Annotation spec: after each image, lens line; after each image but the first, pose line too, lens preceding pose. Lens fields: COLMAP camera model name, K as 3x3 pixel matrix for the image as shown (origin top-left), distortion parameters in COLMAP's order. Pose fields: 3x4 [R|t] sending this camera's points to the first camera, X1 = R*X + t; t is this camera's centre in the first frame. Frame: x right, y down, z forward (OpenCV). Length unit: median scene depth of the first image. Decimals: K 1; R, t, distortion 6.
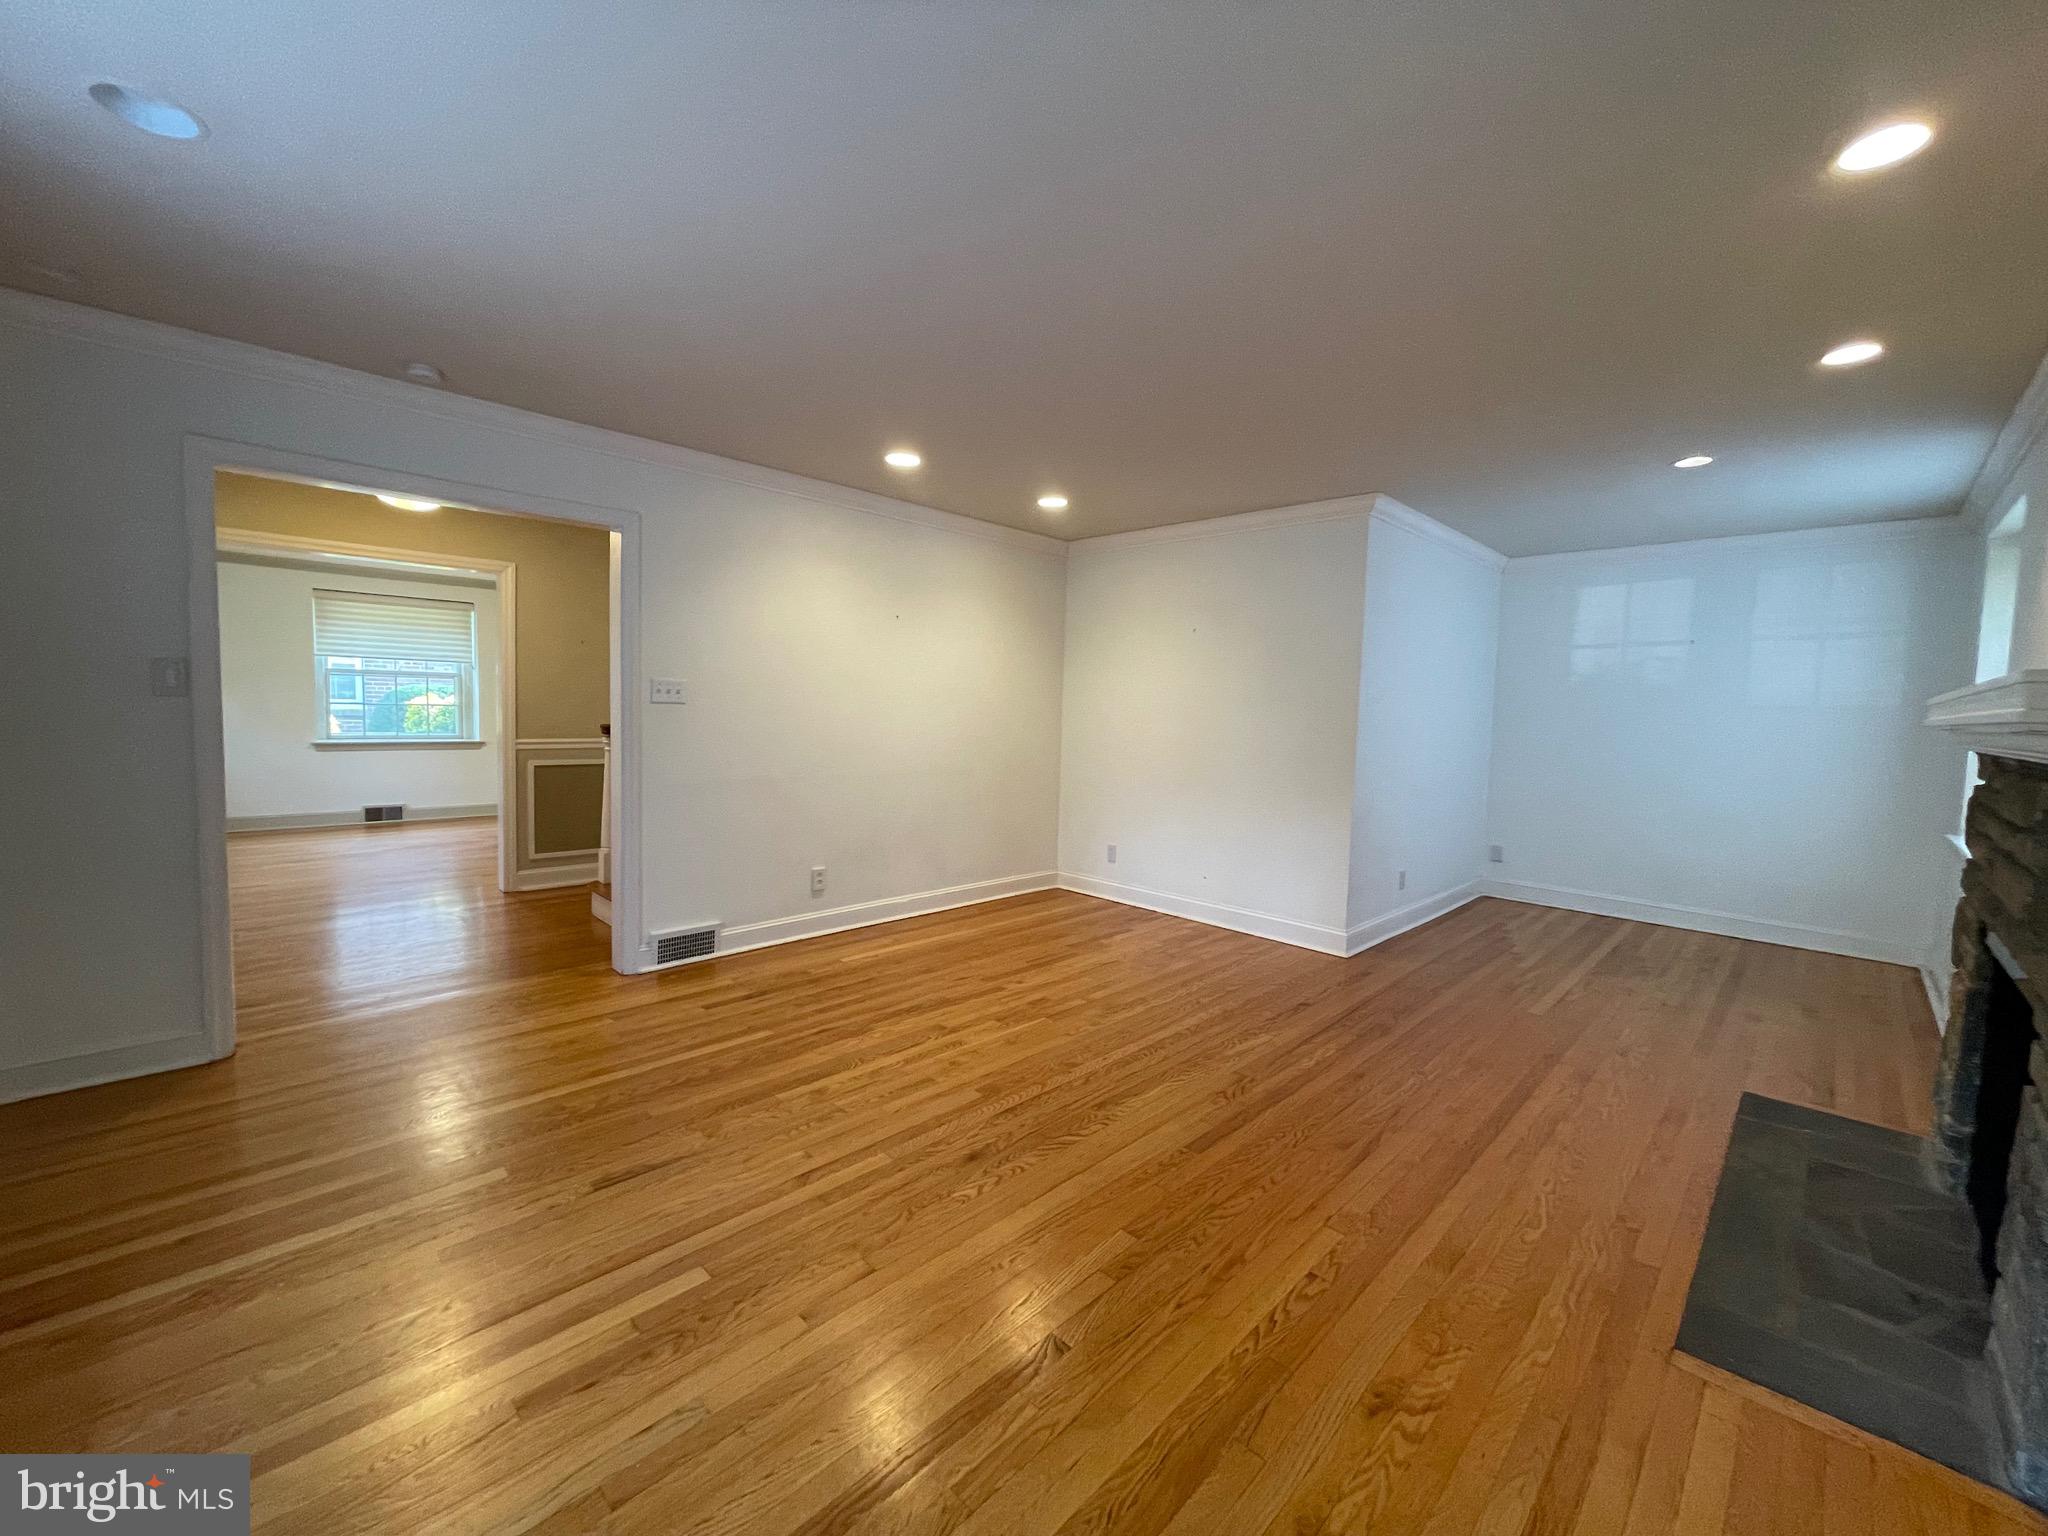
lens RADIAL K [[814.5, 0, 1024.0], [0, 814.5, 768.0], [0, 0, 1]] dist [0.010203, 0.000020]
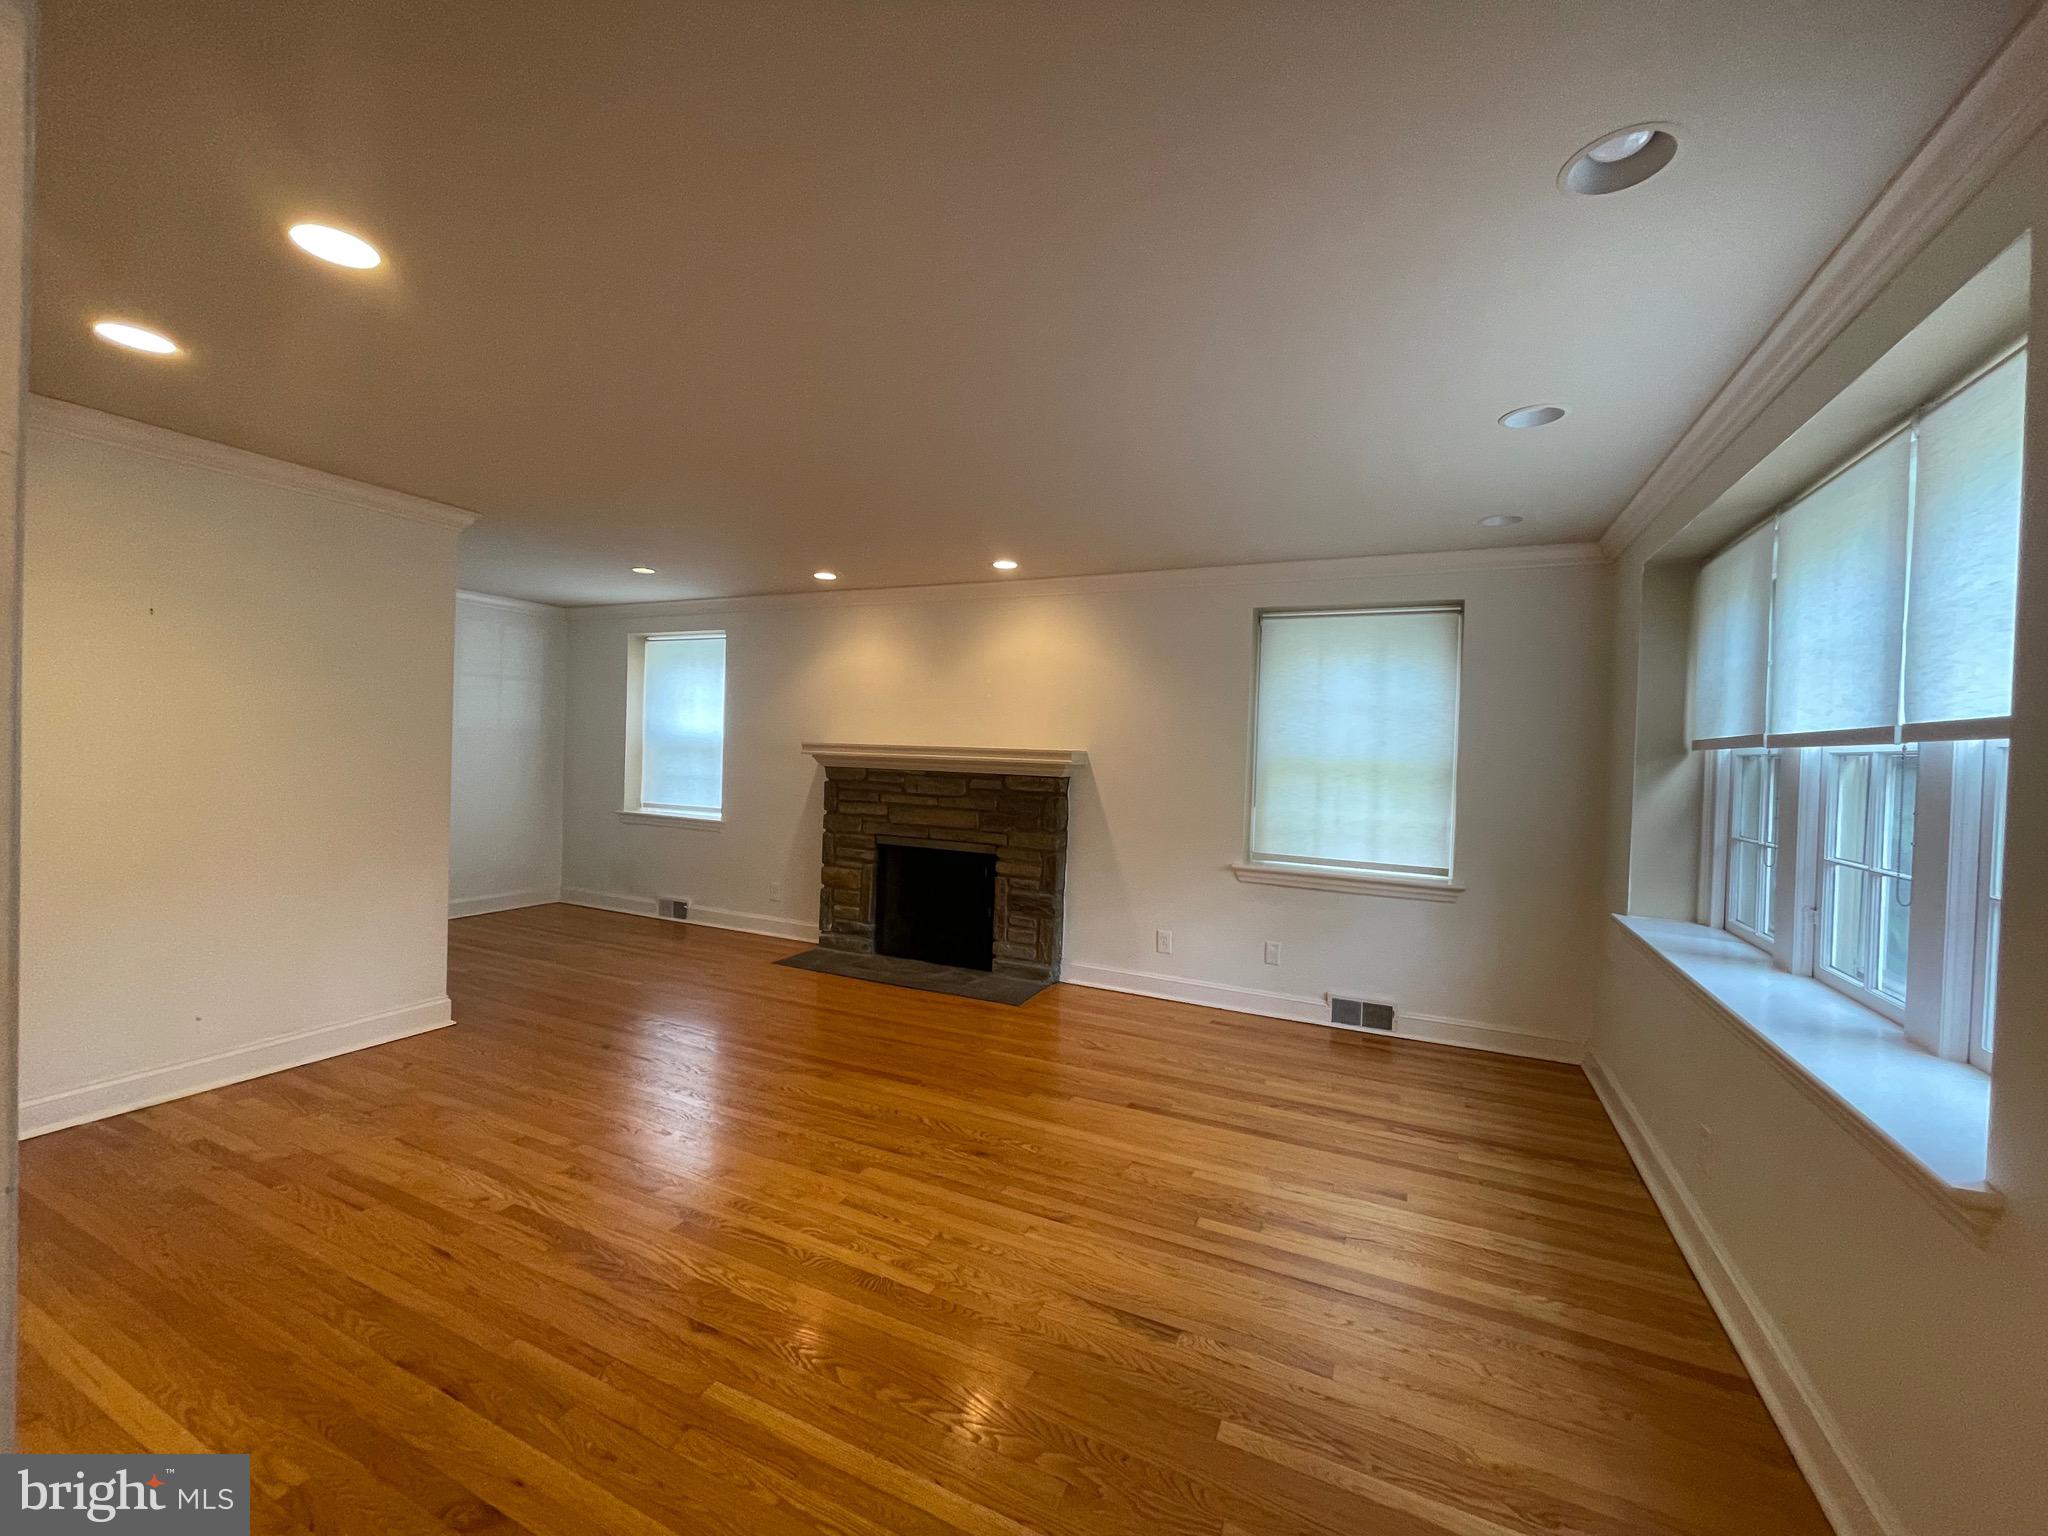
lens RADIAL K [[832.1, 0, 1024.0], [0, 832.1, 768.0], [0, 0, 1]] dist [0.000027, 0.000053]
pose [[-0.329425, -0.054749, 0.942593, -1.006887], [0.032609, 0.997062, 0.069309, -0.135445], [-0.943618, 0.053569, -0.326672, 1.107123]]
